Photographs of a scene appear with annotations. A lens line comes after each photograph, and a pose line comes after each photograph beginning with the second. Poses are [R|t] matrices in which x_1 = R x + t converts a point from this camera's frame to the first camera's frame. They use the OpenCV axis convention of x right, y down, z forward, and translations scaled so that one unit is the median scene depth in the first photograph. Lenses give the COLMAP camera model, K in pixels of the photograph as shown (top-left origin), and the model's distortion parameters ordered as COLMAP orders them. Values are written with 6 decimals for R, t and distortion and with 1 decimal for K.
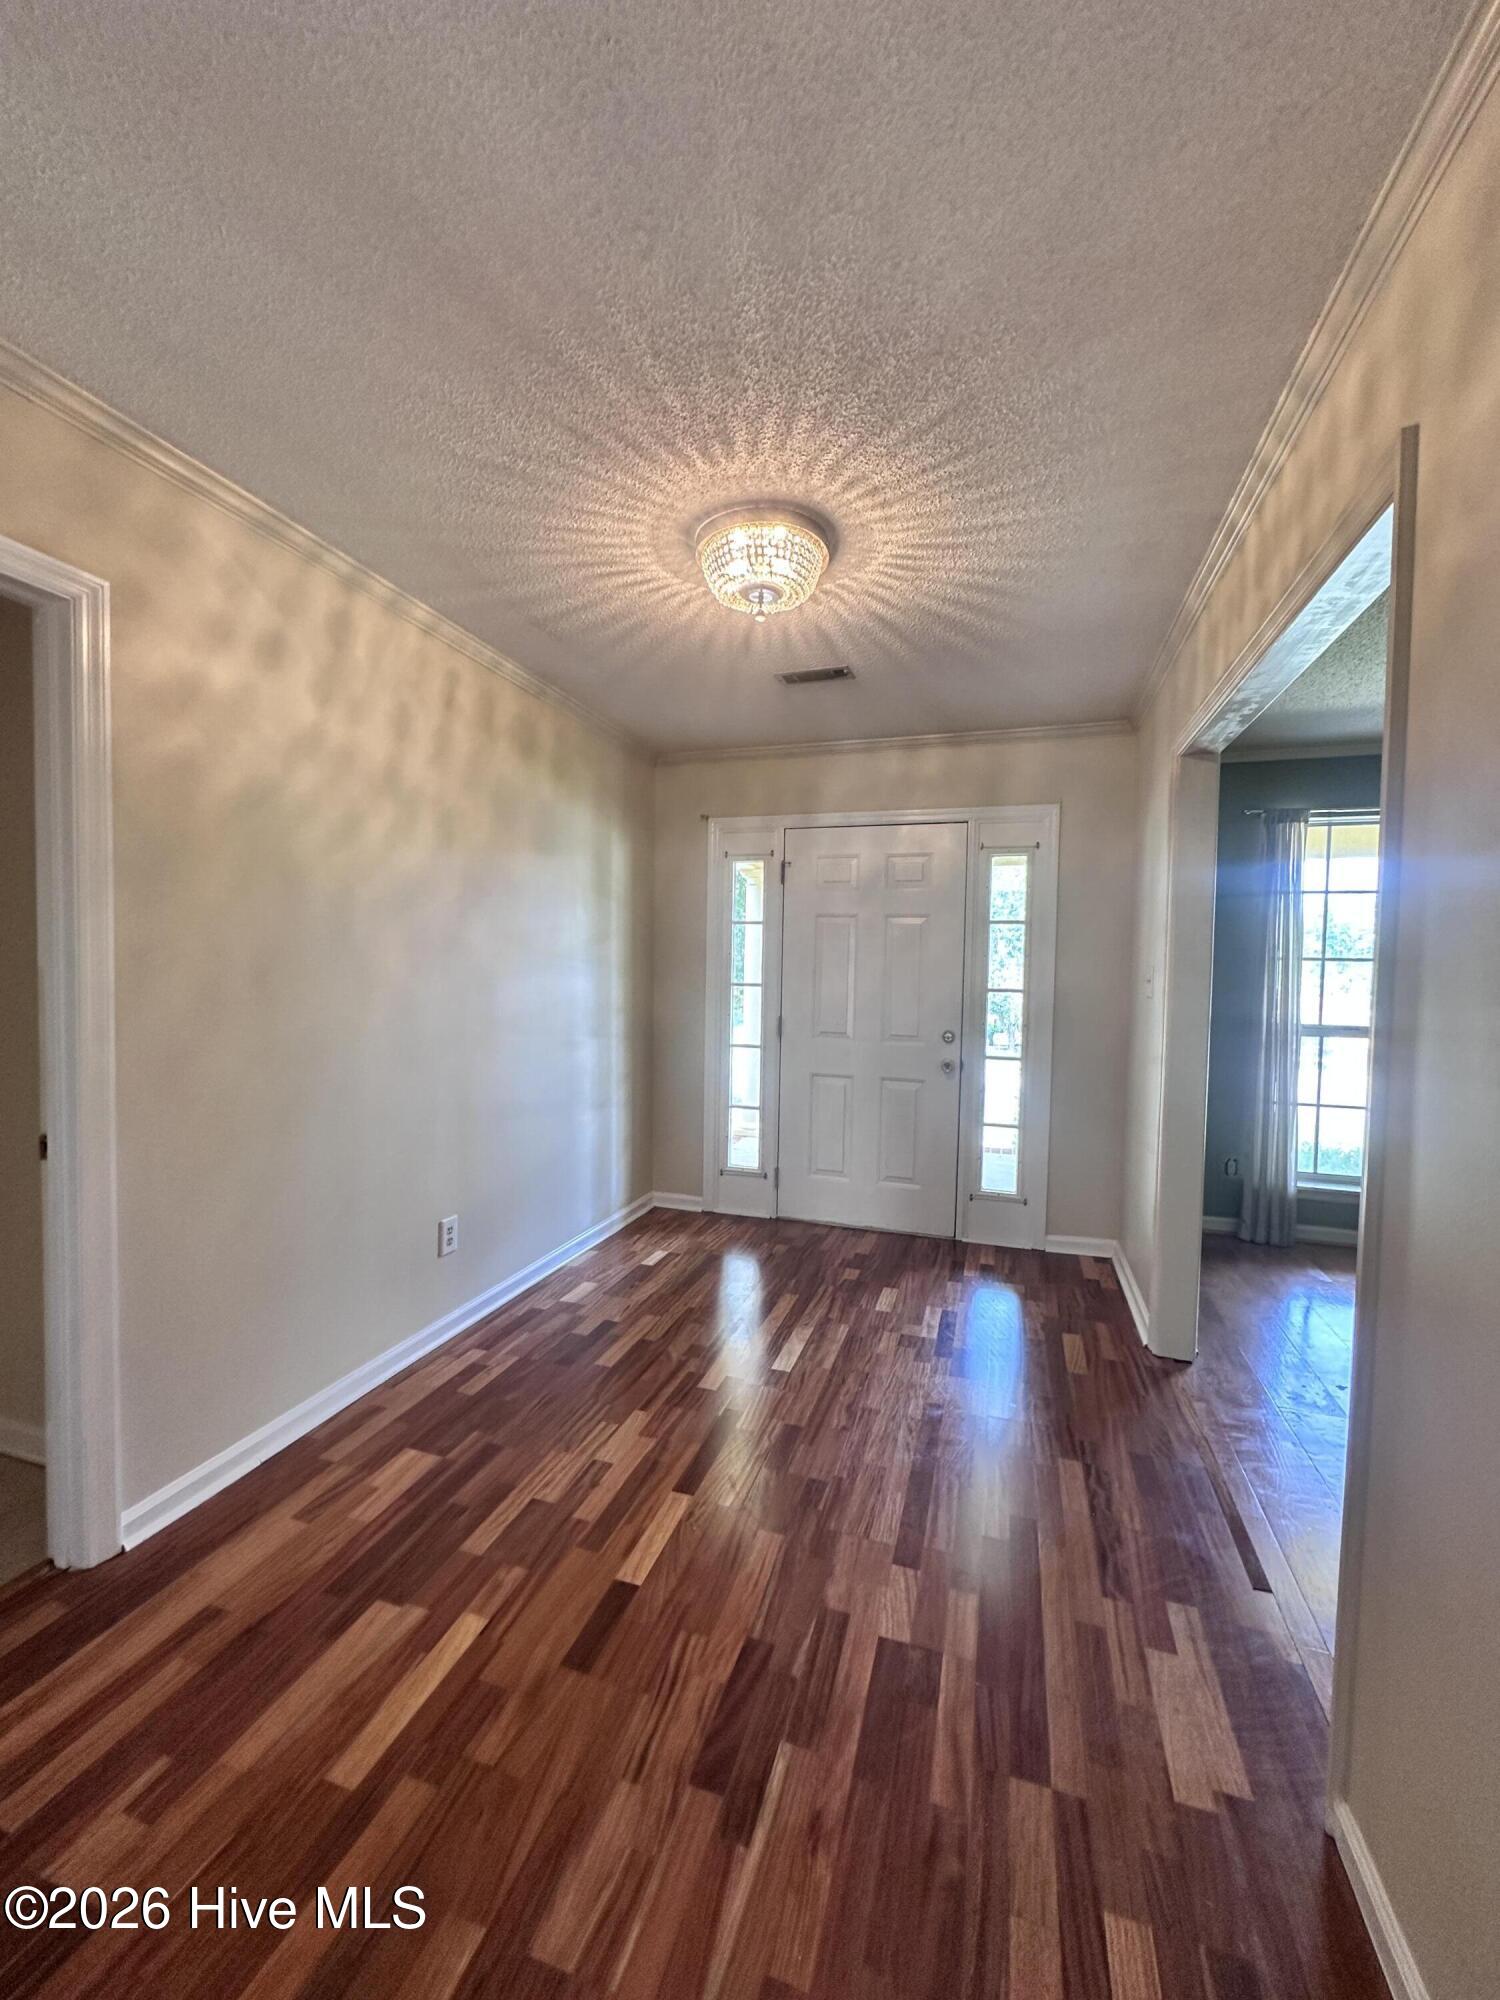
lens RADIAL K [[798.0, 0, 752.6], [0, 798.0, 1002.7], [0, 0, 1]] dist [-0.004449, 0.002018]
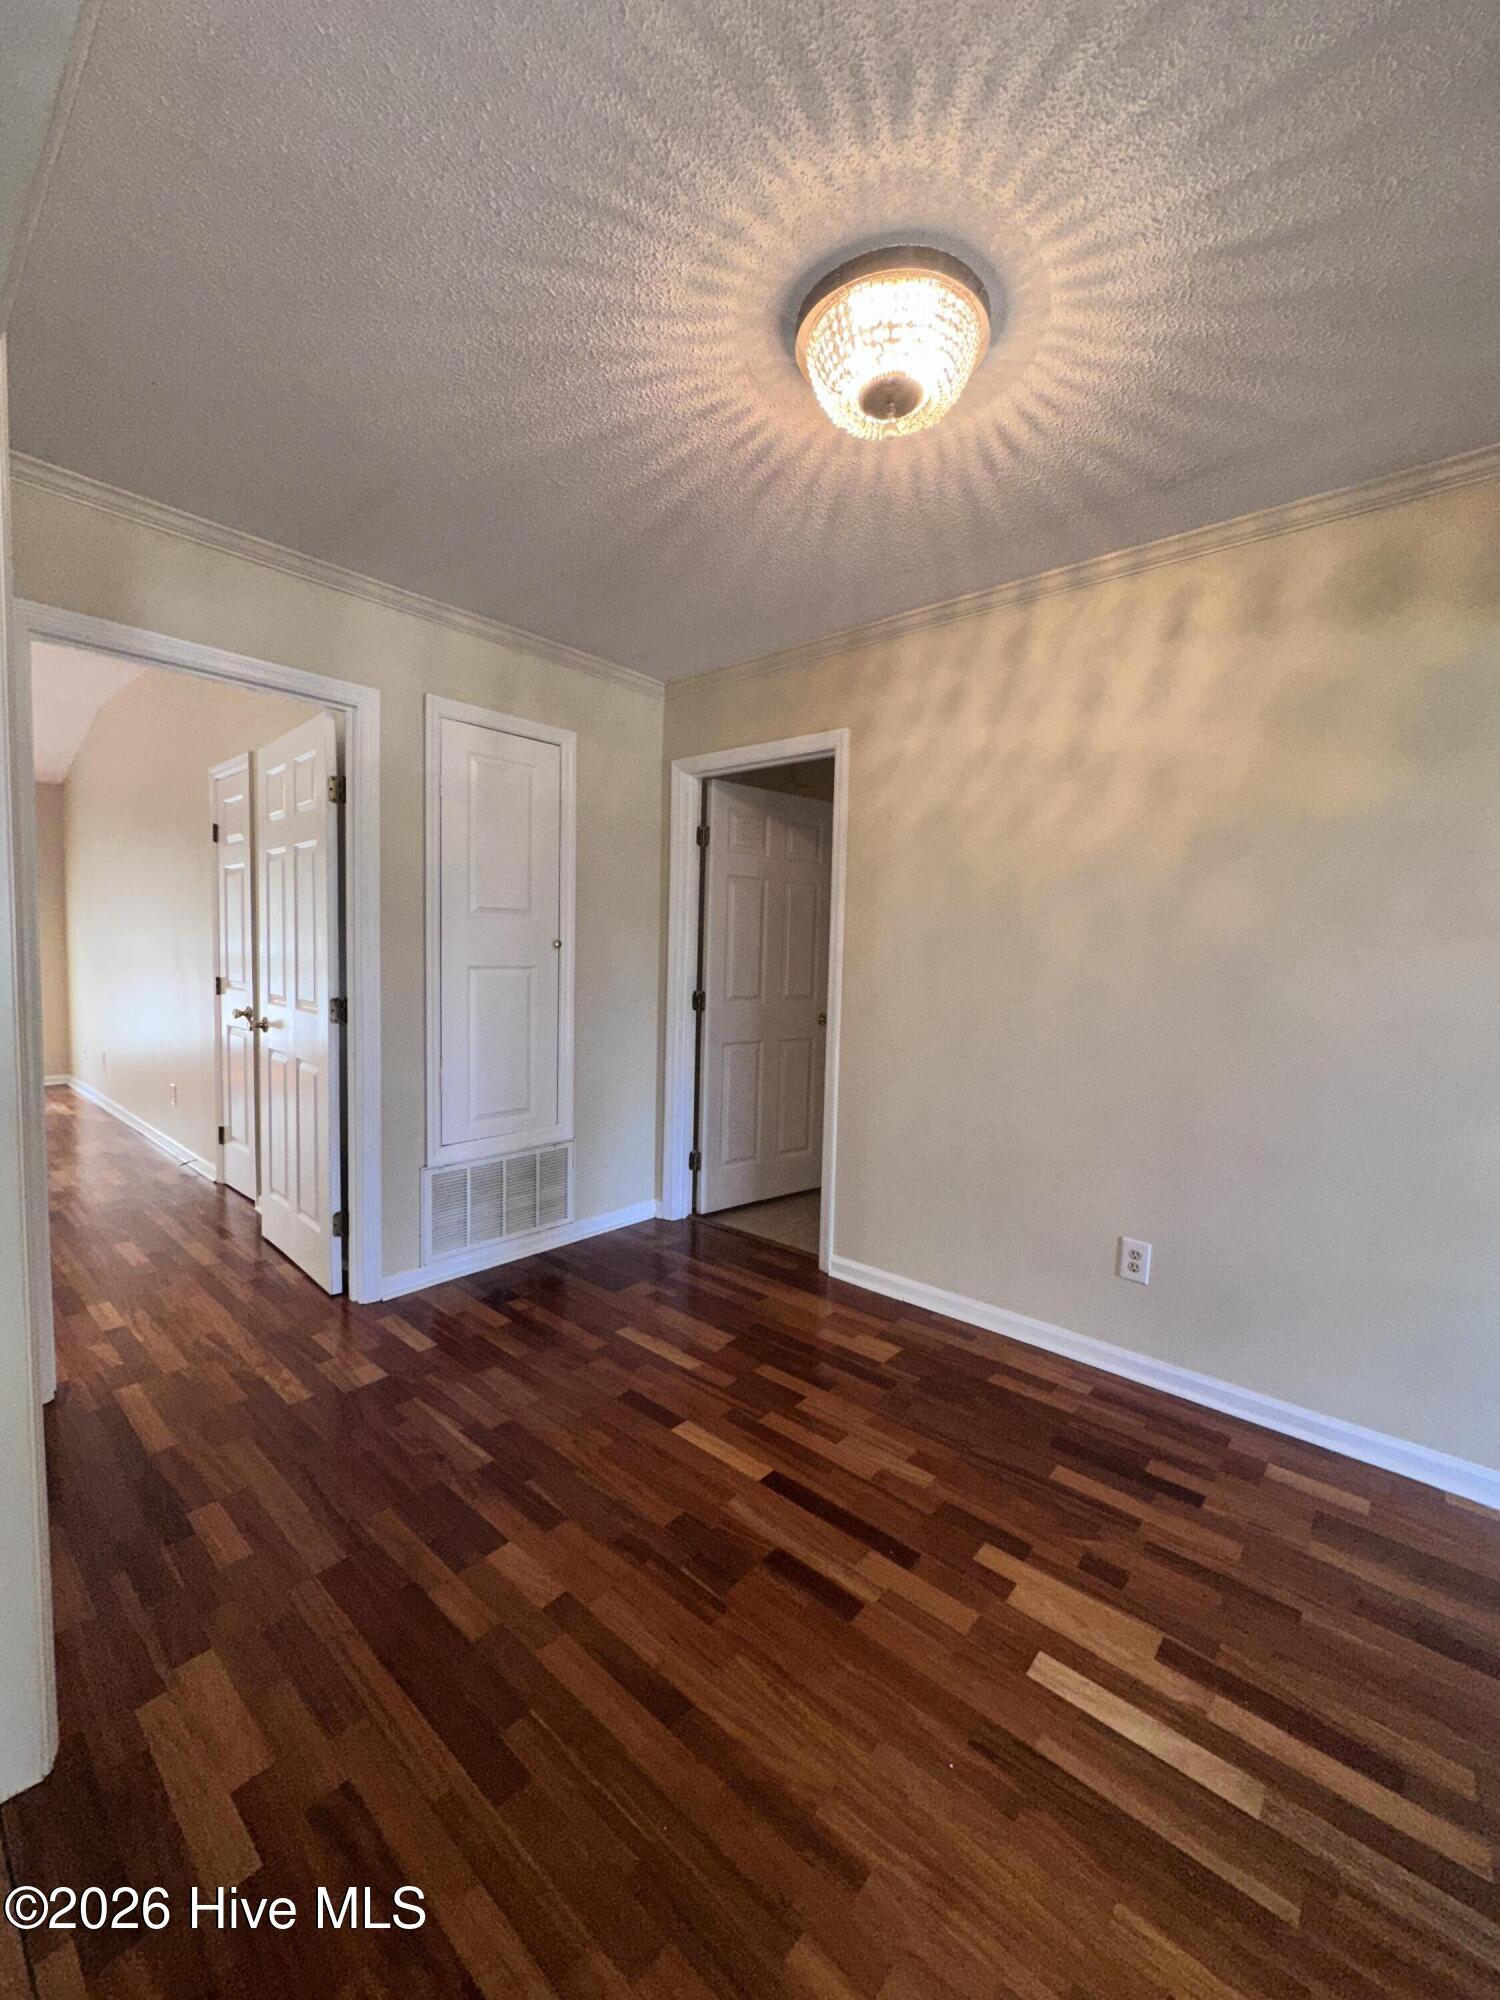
lens RADIAL K [[798.0, 0, 752.6], [0, 798.0, 1002.7], [0, 0, 1]] dist [-0.004449, 0.002018]
pose [[-0.394730, 0.031990, -0.918240, 0.755527], [-0.069813, 0.995460, 0.064691, -0.014509], [0.916141, 0.089641, -0.390705, 1.260156]]
